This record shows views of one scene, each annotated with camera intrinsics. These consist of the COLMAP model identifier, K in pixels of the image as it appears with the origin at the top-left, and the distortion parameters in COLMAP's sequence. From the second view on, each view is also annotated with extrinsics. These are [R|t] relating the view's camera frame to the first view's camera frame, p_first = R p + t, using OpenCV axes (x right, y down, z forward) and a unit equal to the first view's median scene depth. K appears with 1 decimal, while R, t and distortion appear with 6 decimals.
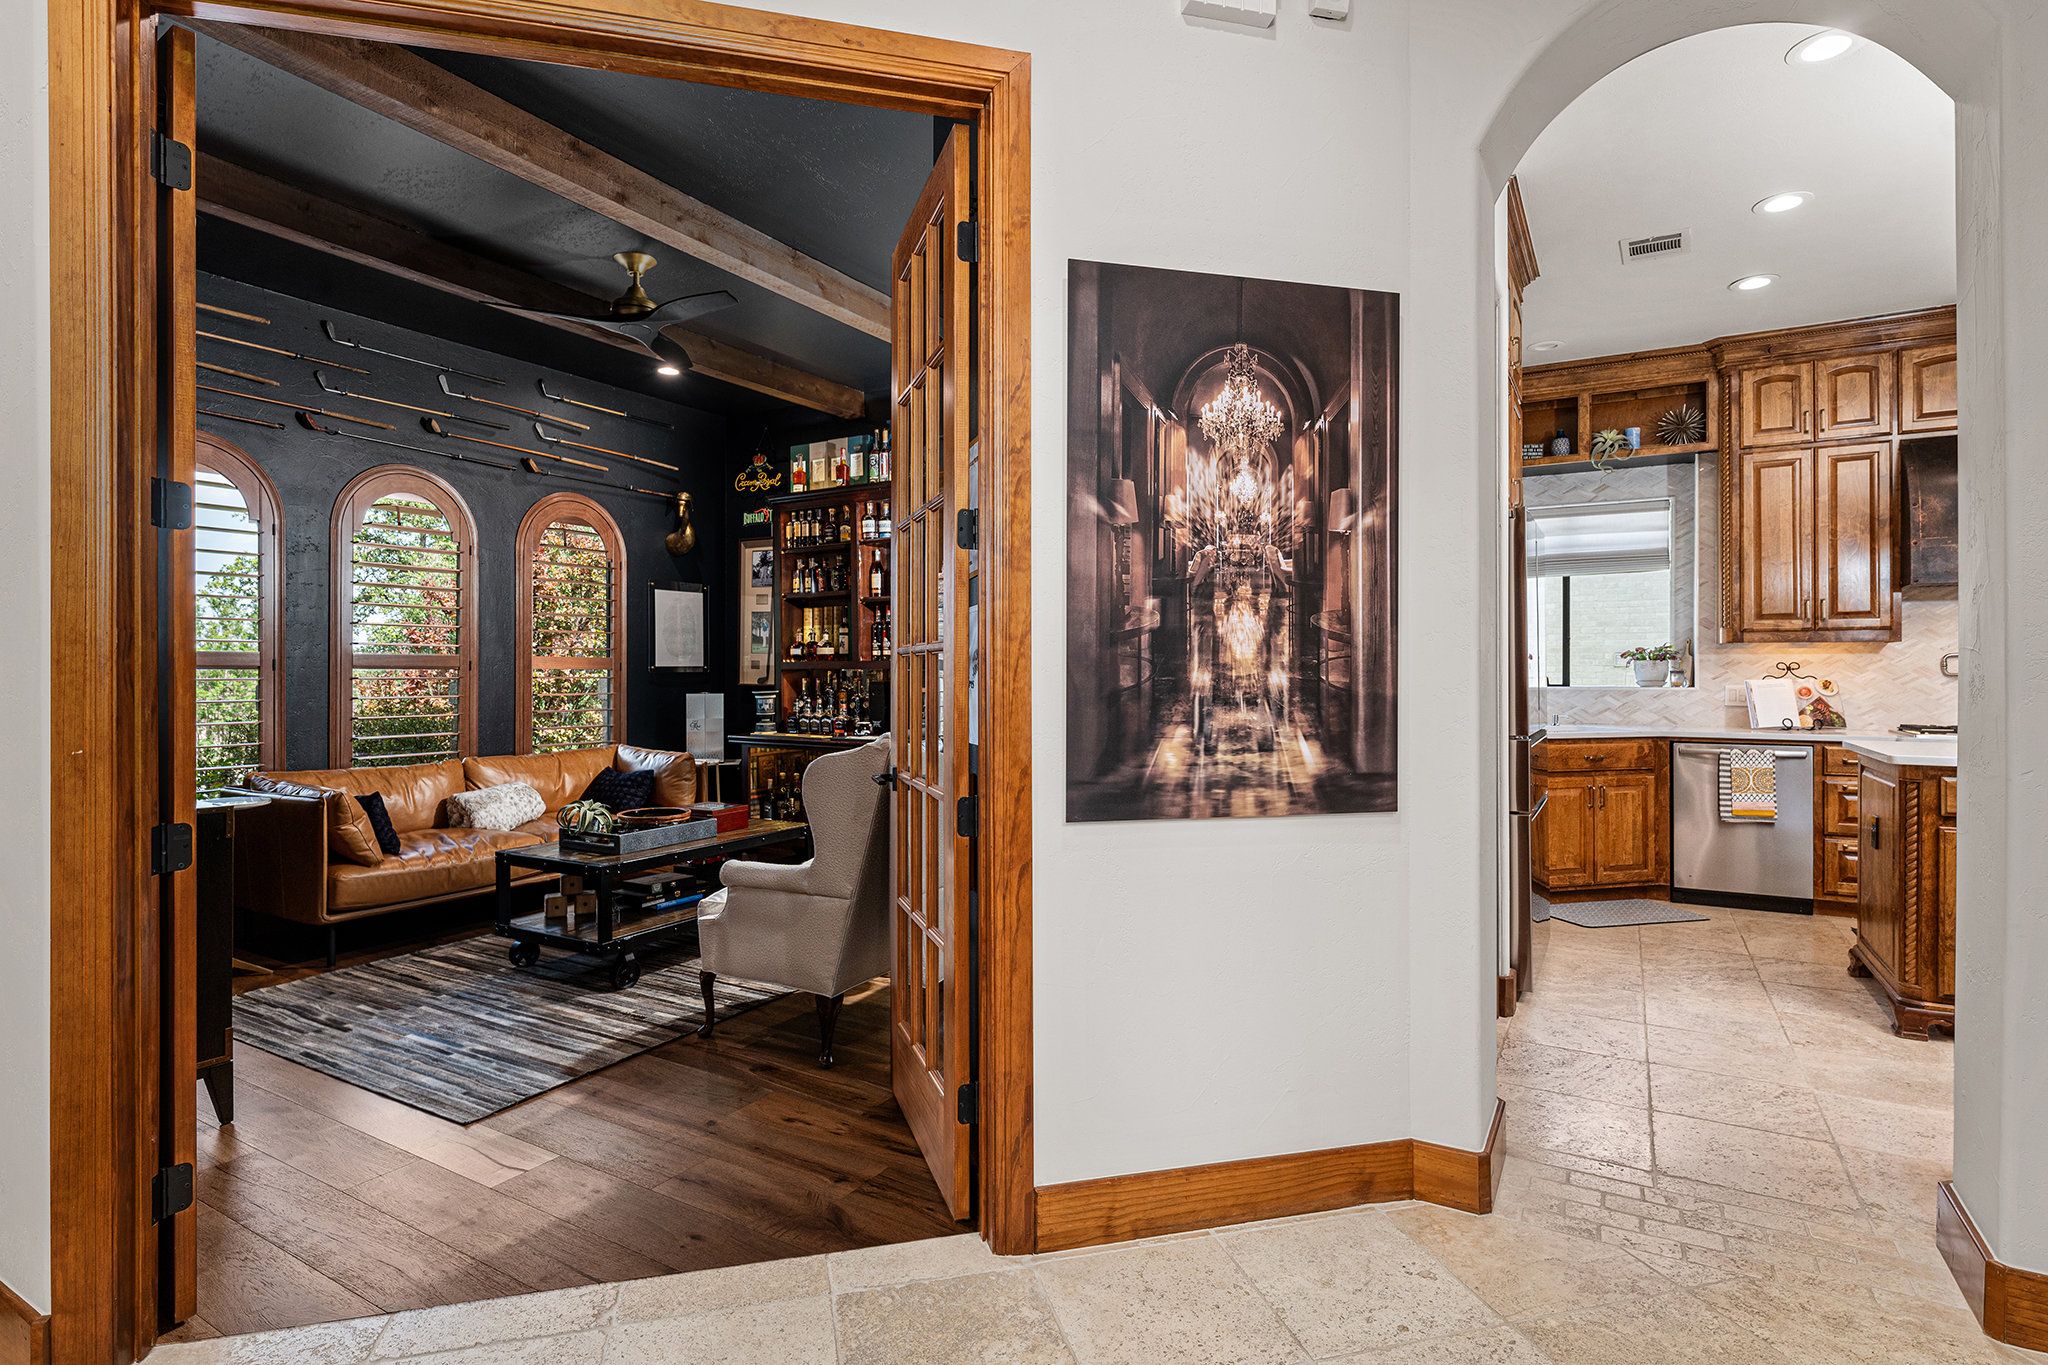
lens RADIAL K [[1021.7, 0, 1021.2], [0, 1021.7, 671.2], [0, 0, 1]] dist [-0.000529, -0.000805]
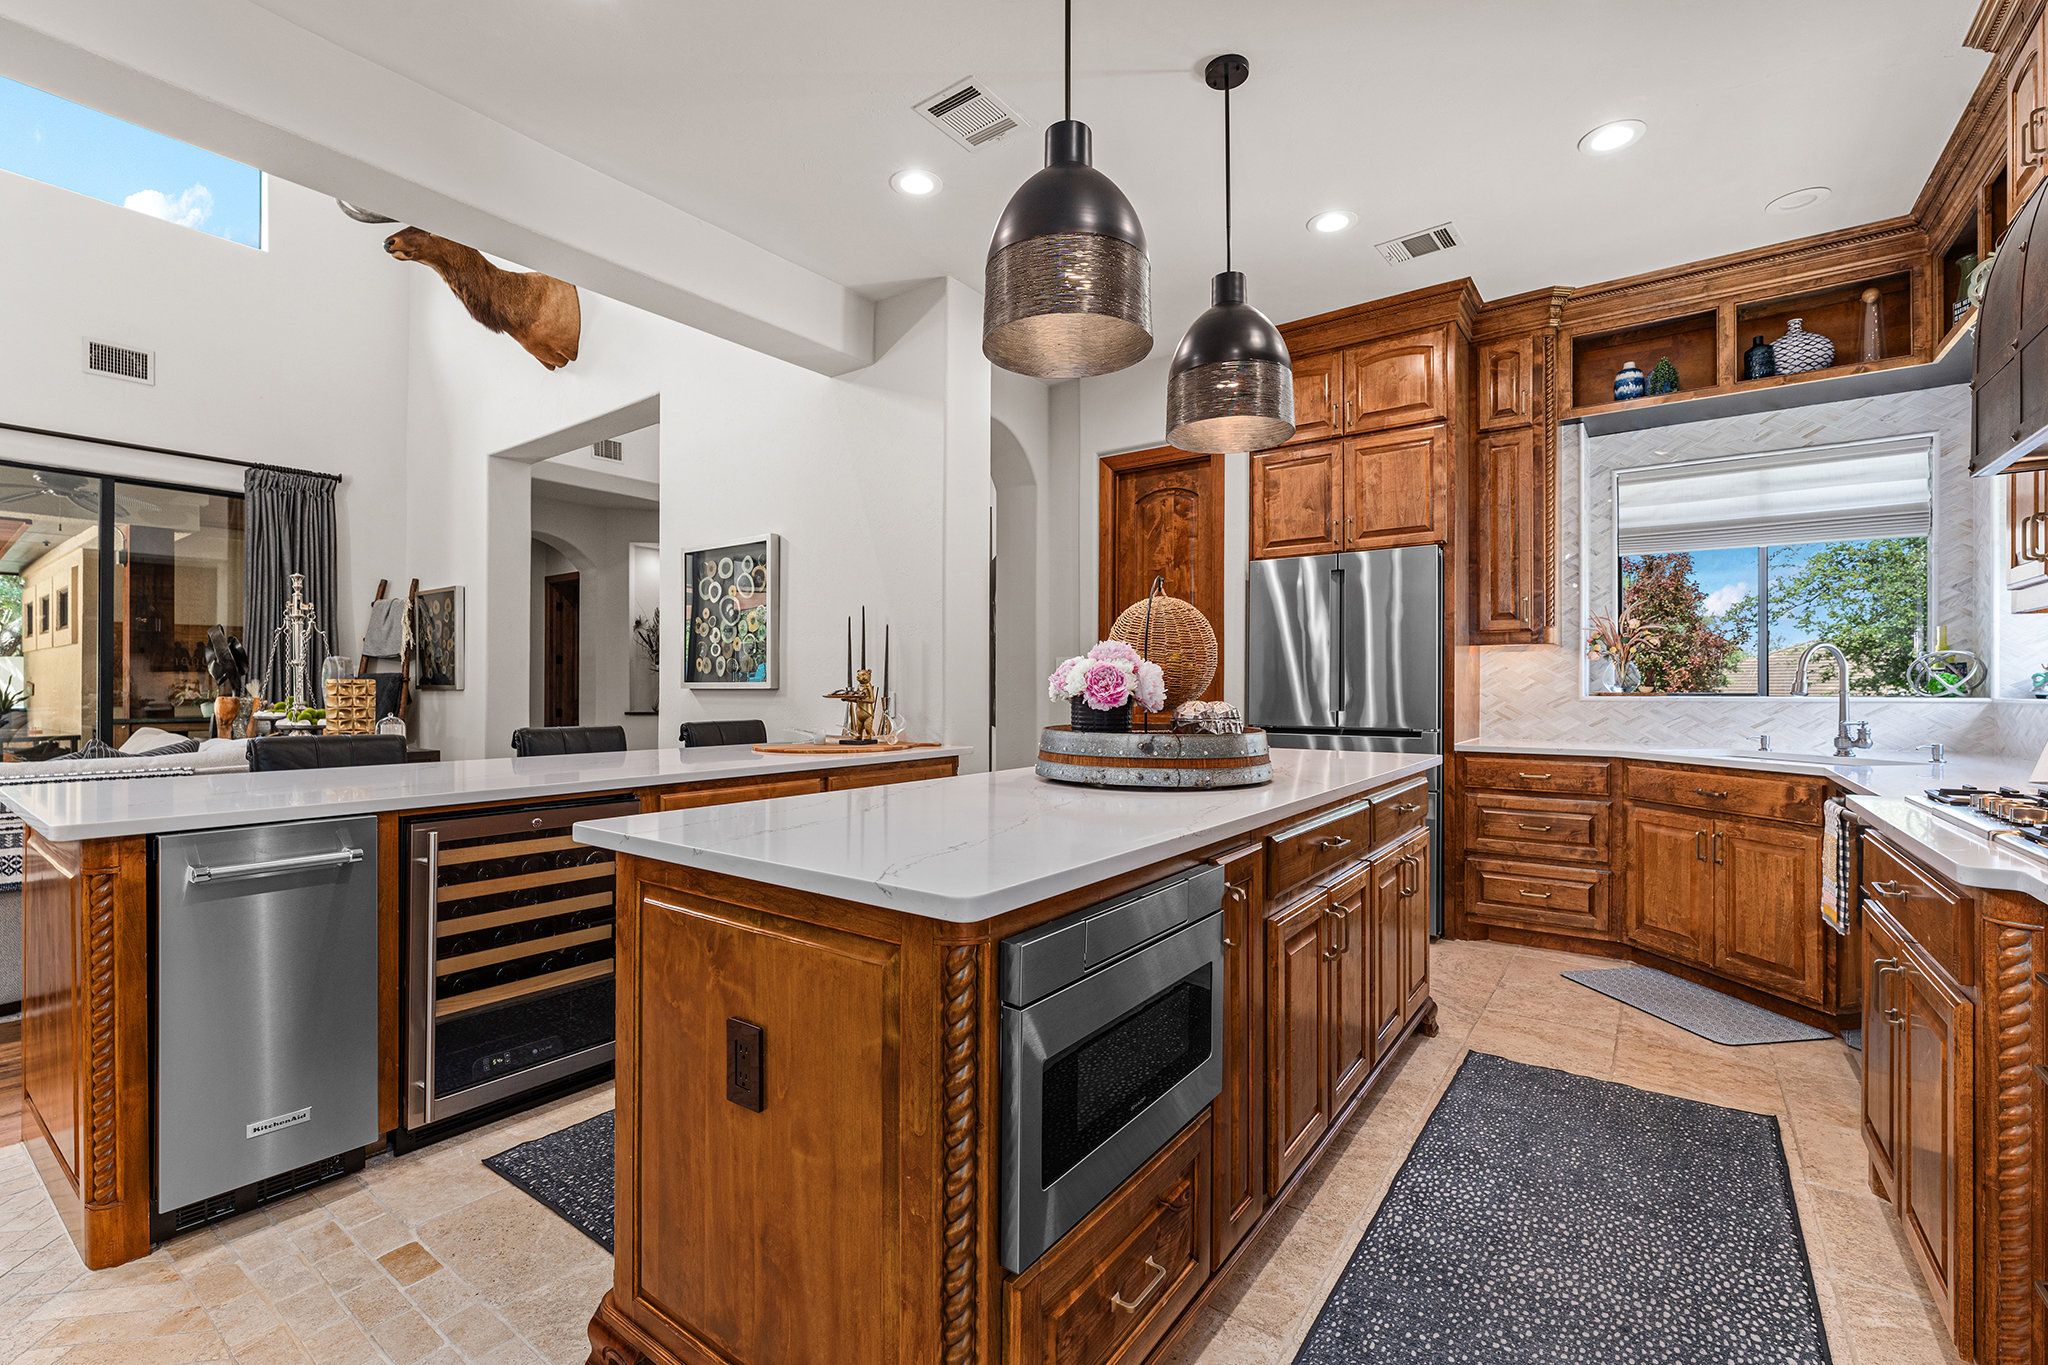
lens RADIAL K [[882.1, 0, 1020.6], [0, 882.1, 684.9], [0, 0, 1]] dist [-0.002583, -0.000422]
pose [[-0.105325, -0.005841, -0.994421, 1.215725], [0.002492, 0.999978, -0.006137, 0.009776], [0.994435, -0.003125, -0.105308, 0.567676]]
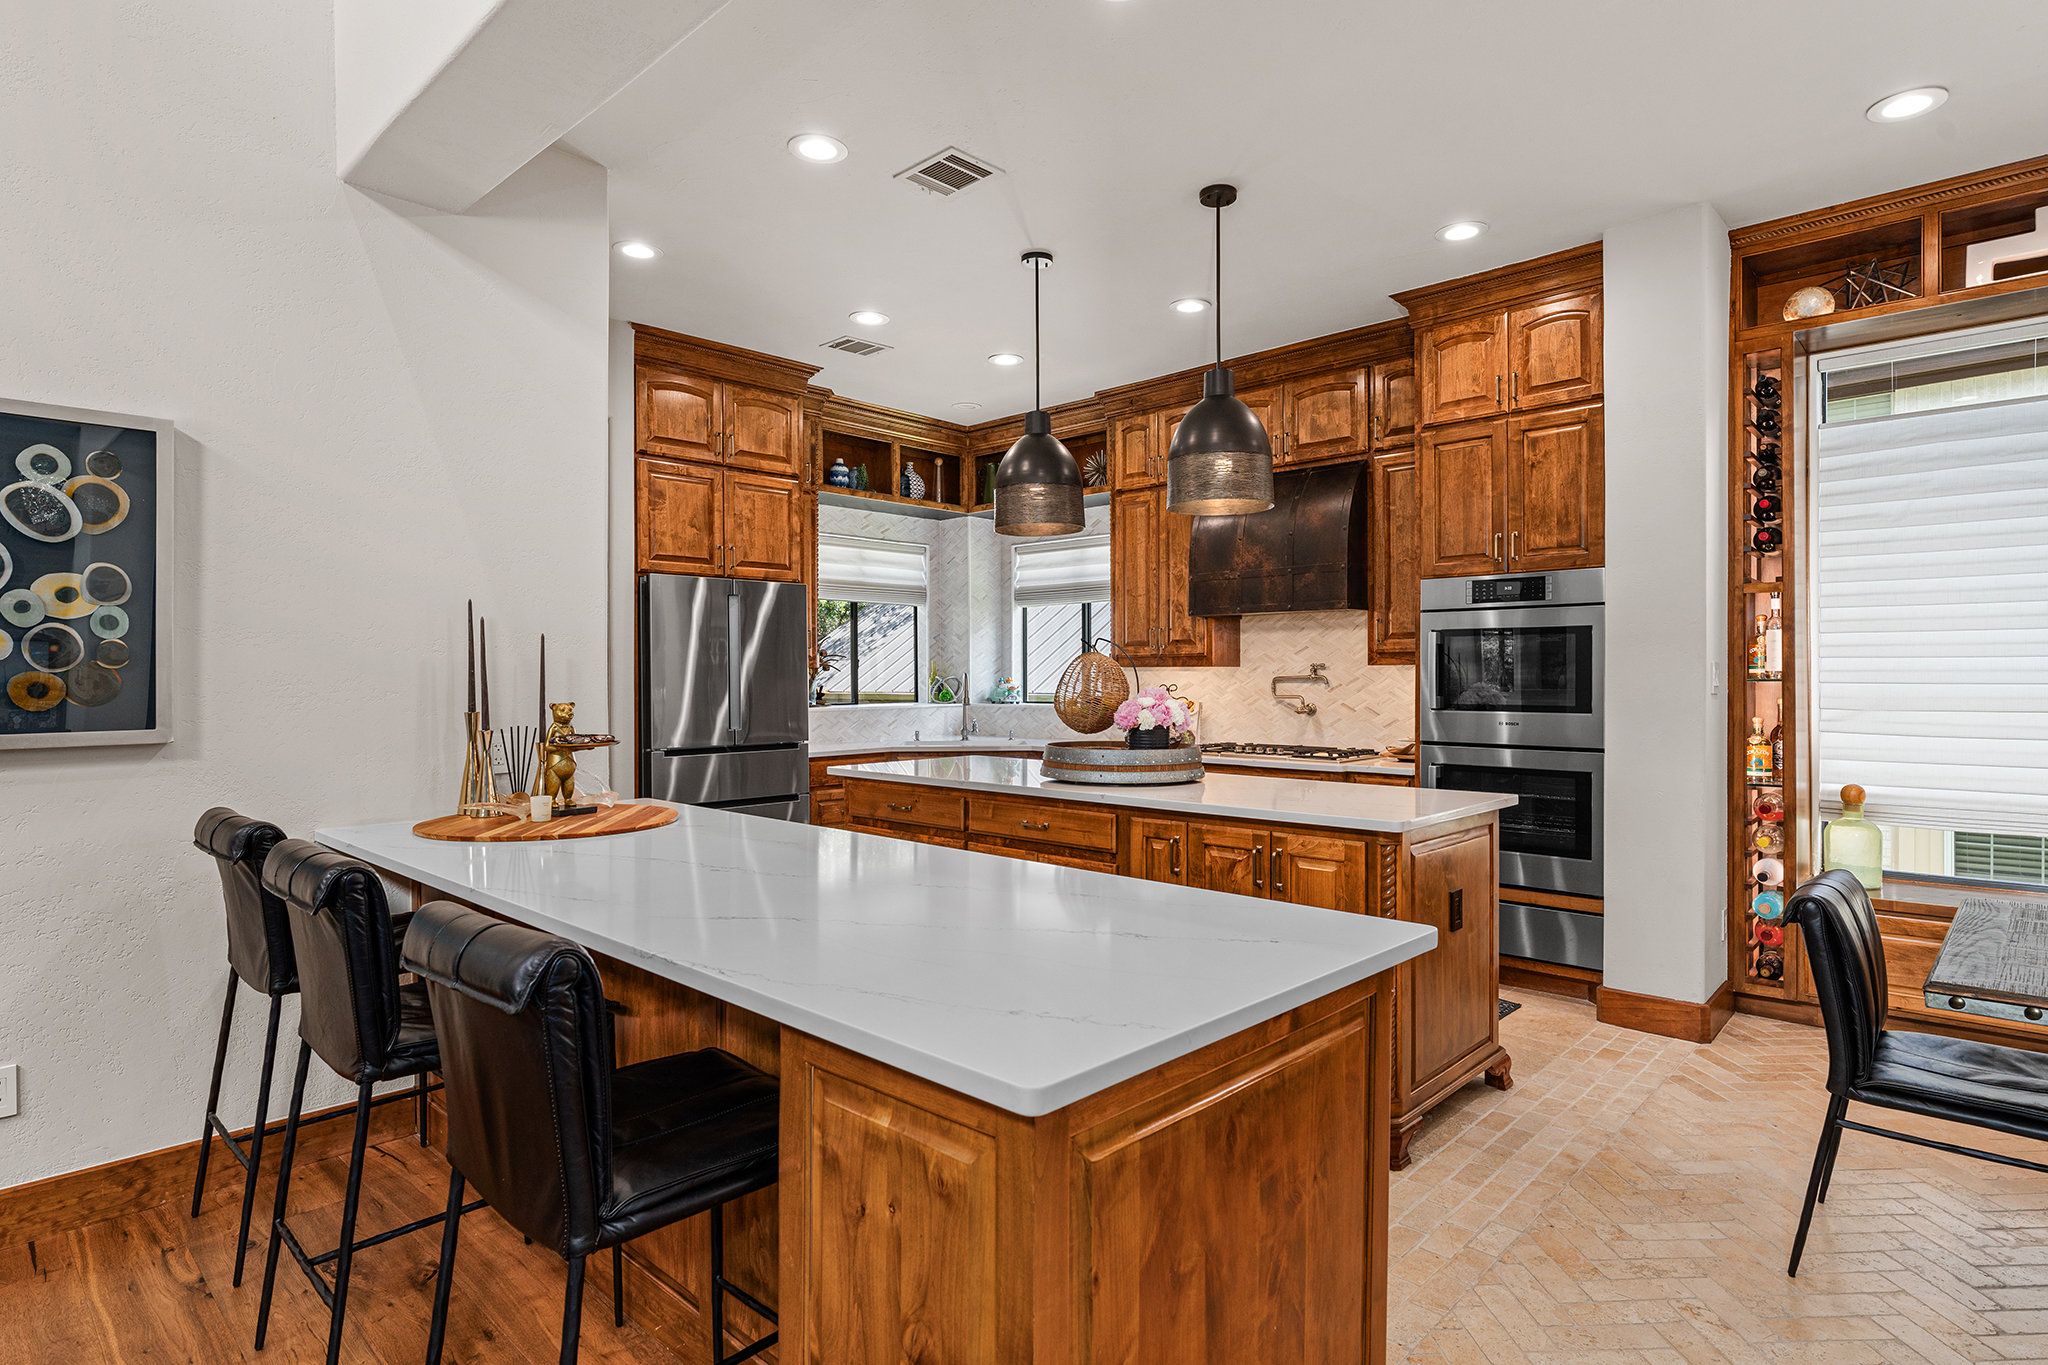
lens RADIAL K [[1073.3, 0, 1024.0], [0, 1073.3, 682.5], [0, 0, 1]] dist [-0.000477, -0.000379]
pose [[0.973536, -0.004682, -0.228485, 0.892090], [0.006799, 0.999941, 0.008478, -0.022309], [0.228432, -0.009807, 0.973511, -0.159931]]
